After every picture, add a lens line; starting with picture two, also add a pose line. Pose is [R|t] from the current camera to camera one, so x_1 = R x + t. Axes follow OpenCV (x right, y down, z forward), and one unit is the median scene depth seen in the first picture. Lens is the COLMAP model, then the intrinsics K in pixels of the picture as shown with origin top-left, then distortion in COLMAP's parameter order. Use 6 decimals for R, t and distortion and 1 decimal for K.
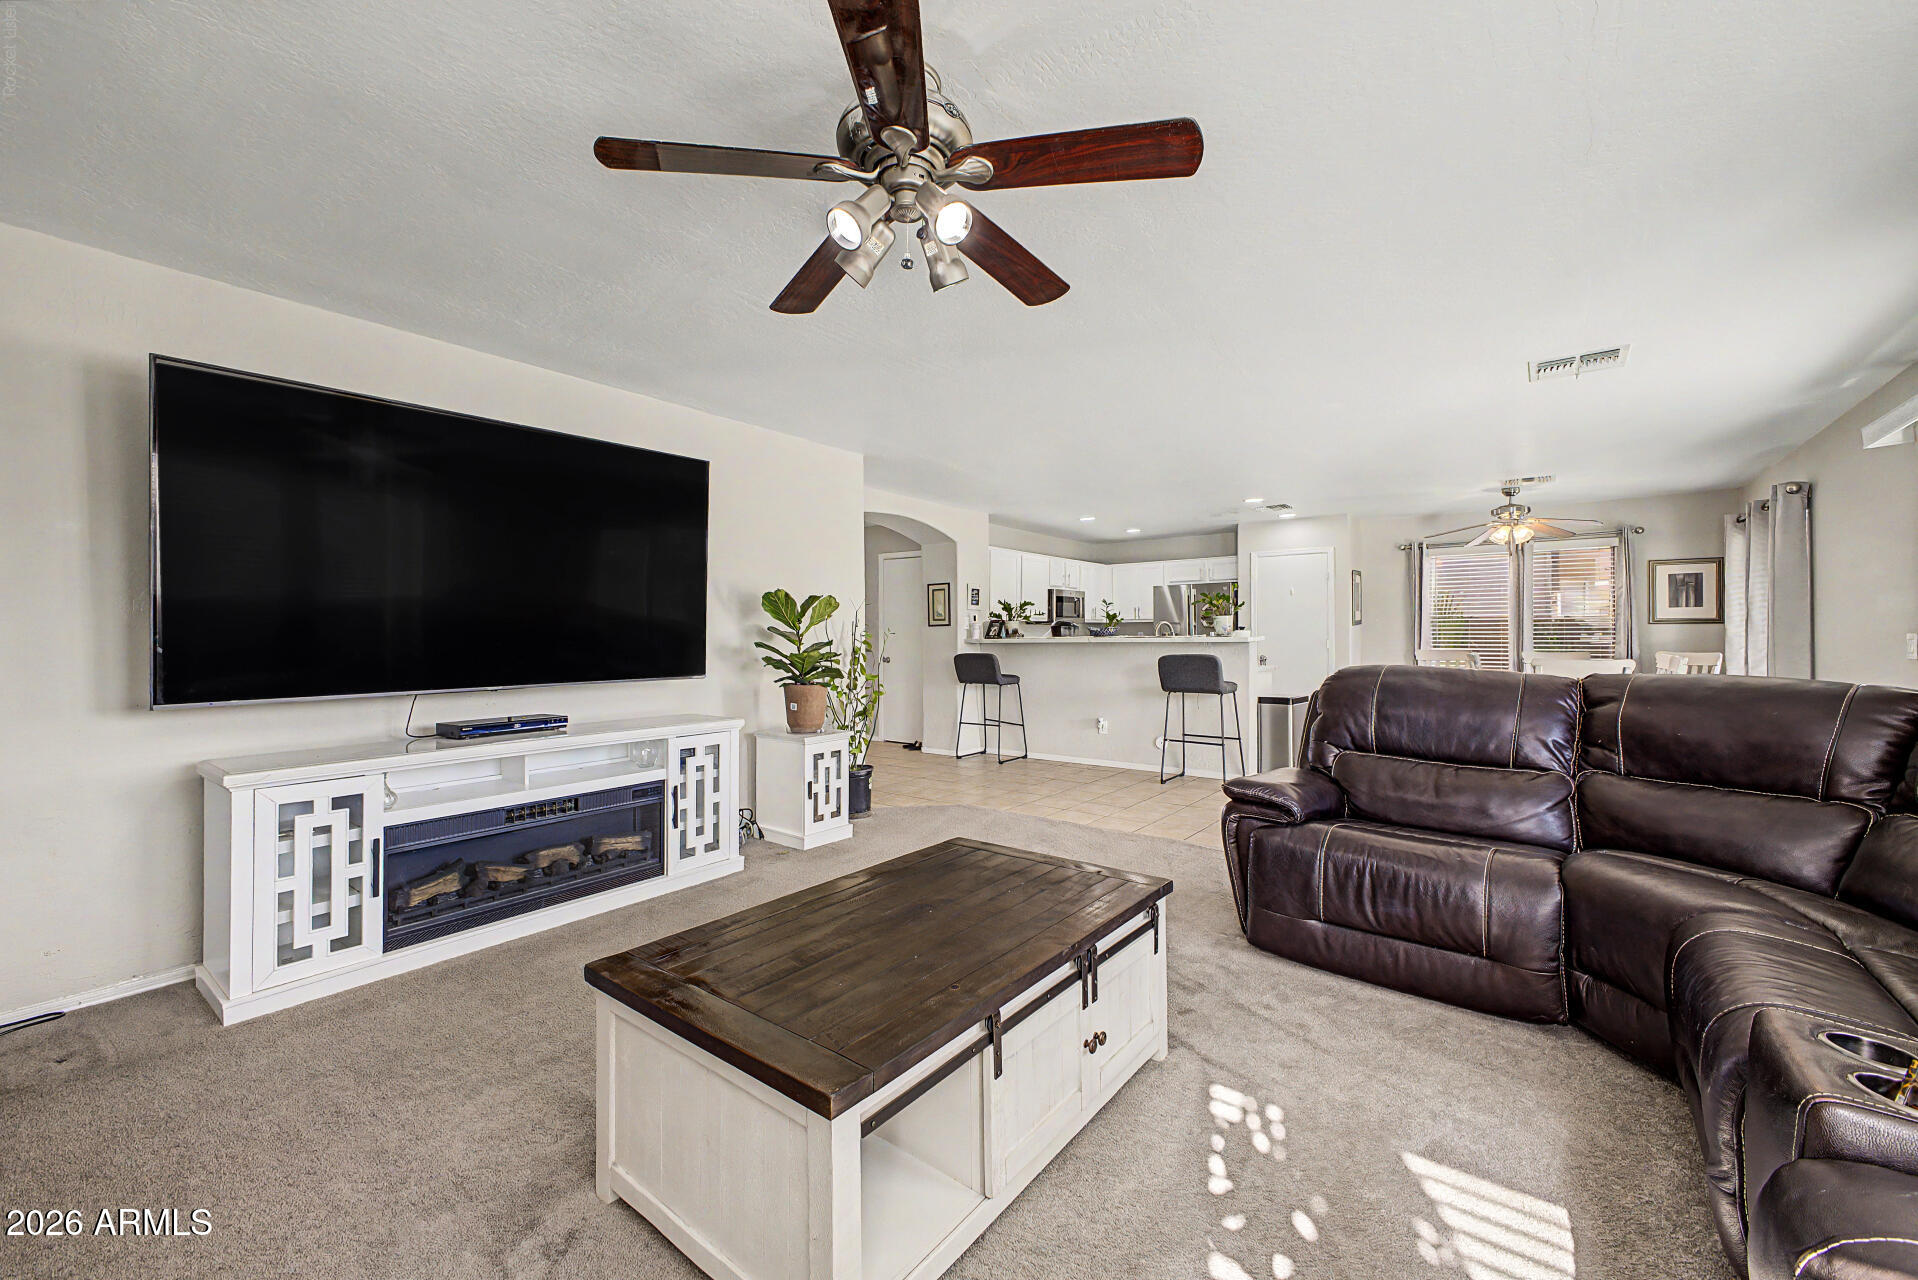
lens RADIAL K [[766.0, 0, 953.7], [0, 766.0, 632.2], [0, 0, 1]] dist [0.017554, -0.000501]
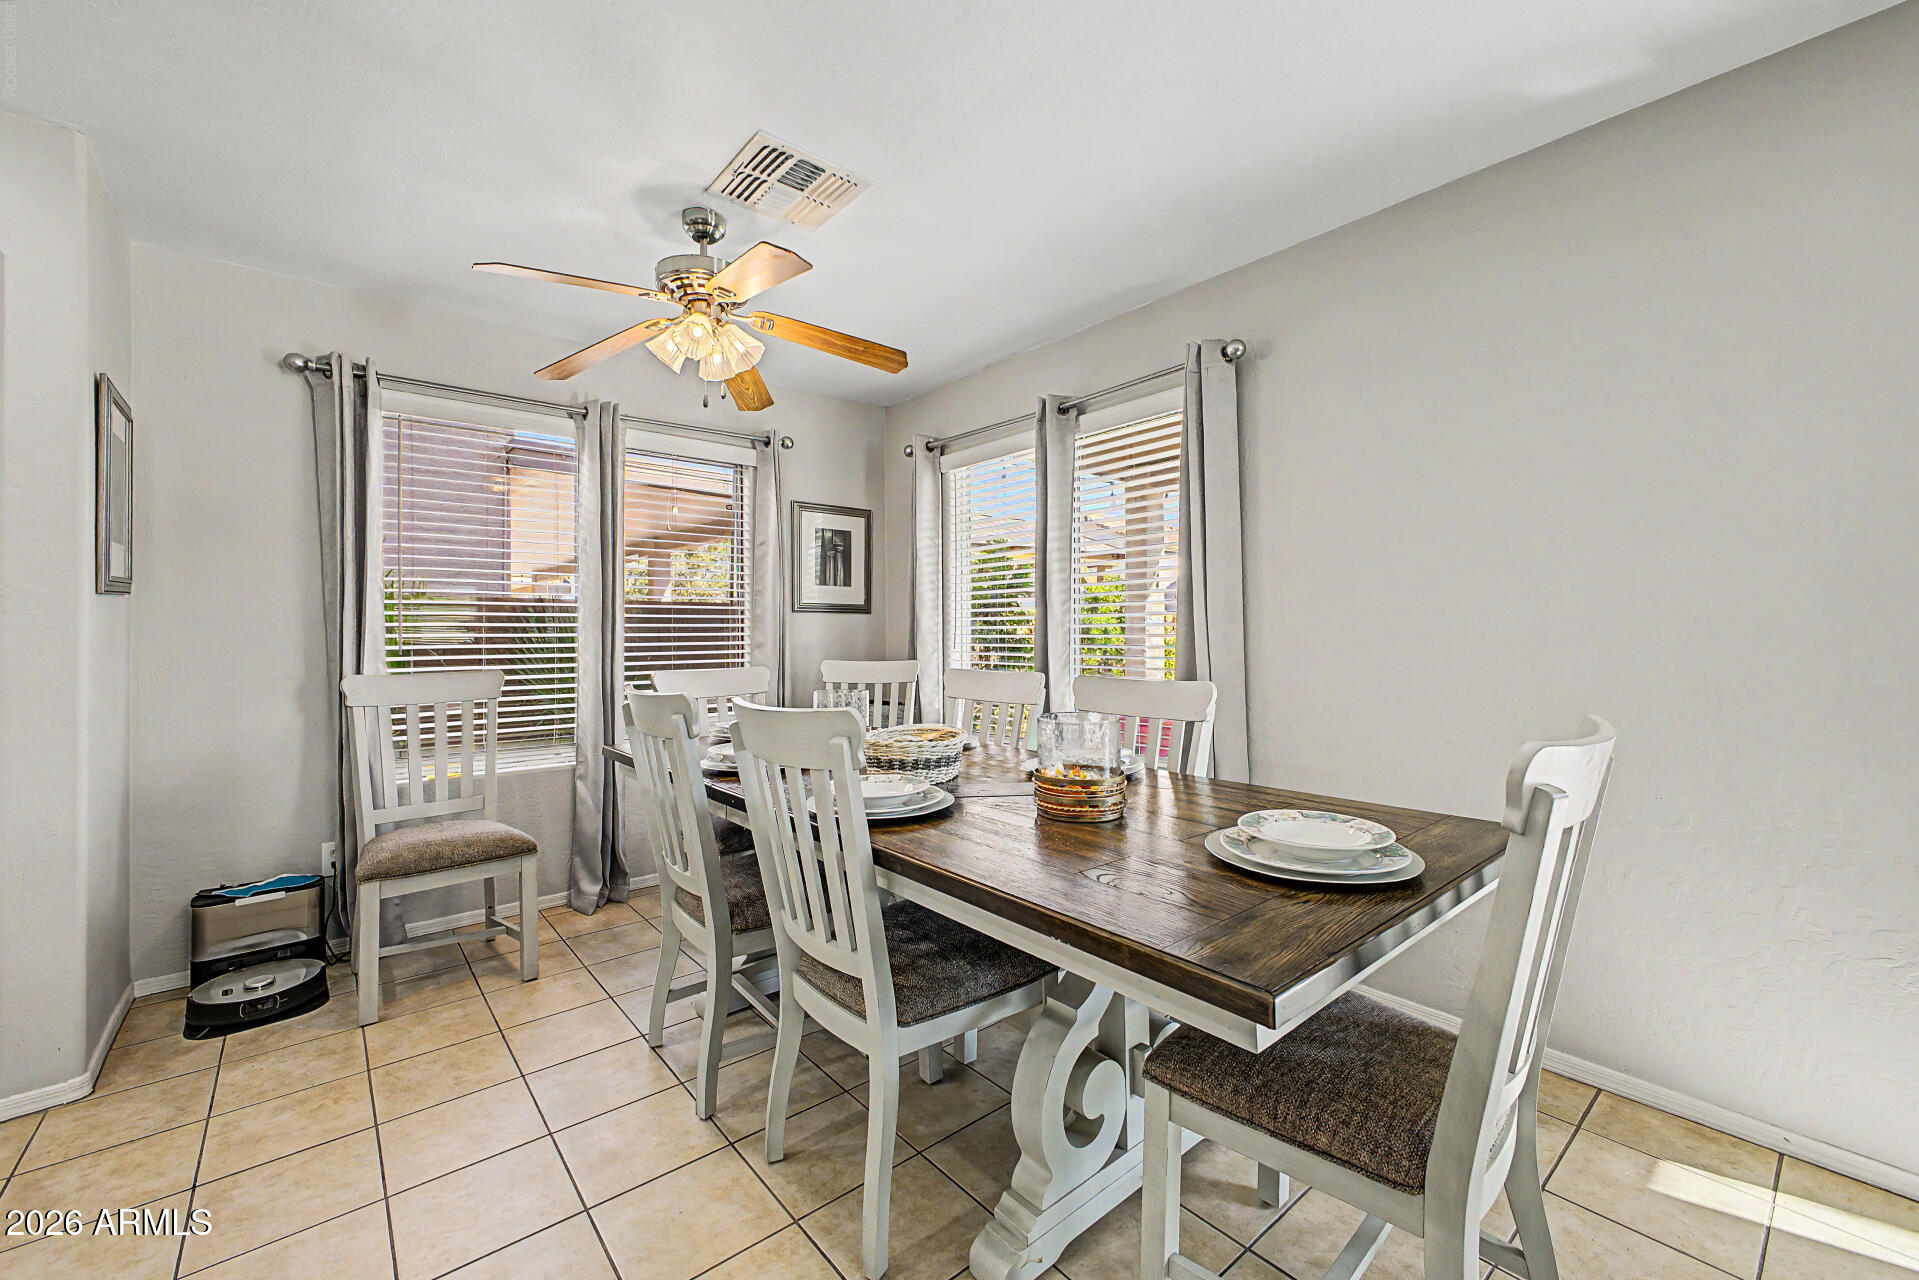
lens RADIAL K [[766.4, 0, 943.5], [0, 766.4, 631.8], [0, 0, 1]] dist [0.017554, -0.000501]
pose [[0.223751, 0.009075, 0.974604, 0.327469], [0.001846, 0.999951, -0.009735, 0.007765], [-0.974645, 0.003977, 0.223723, 0.669109]]
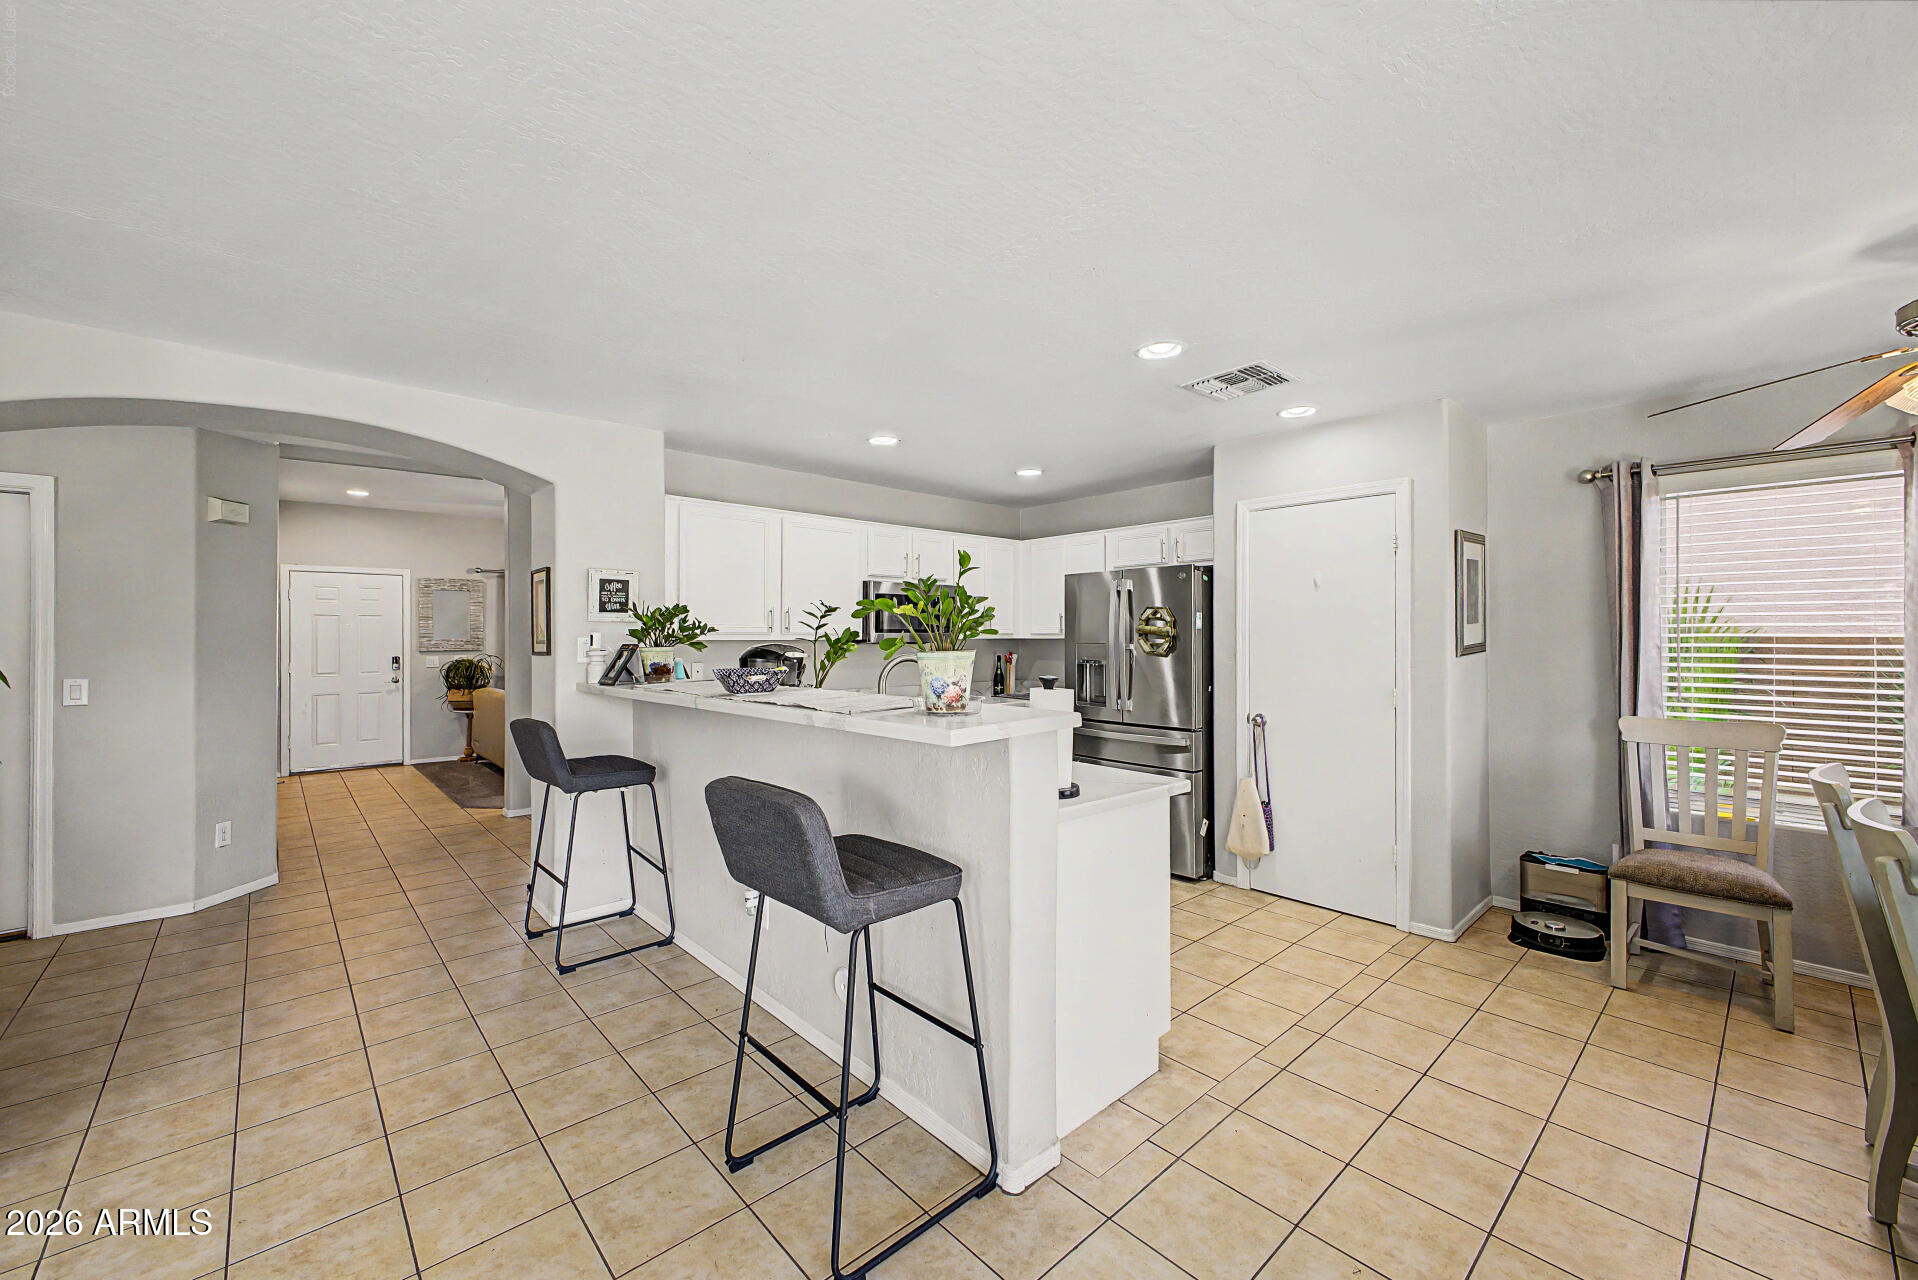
lens RADIAL K [[766.0, 0, 953.5], [0, 766.0, 629.4], [0, 0, 1]] dist [0.017554, -0.000501]
pose [[0.984842, 0.001769, -0.173443, 0.309325], [-0.002332, 0.999993, -0.003046, -0.022067], [0.173436, 0.003404, 0.984839, 0.512925]]
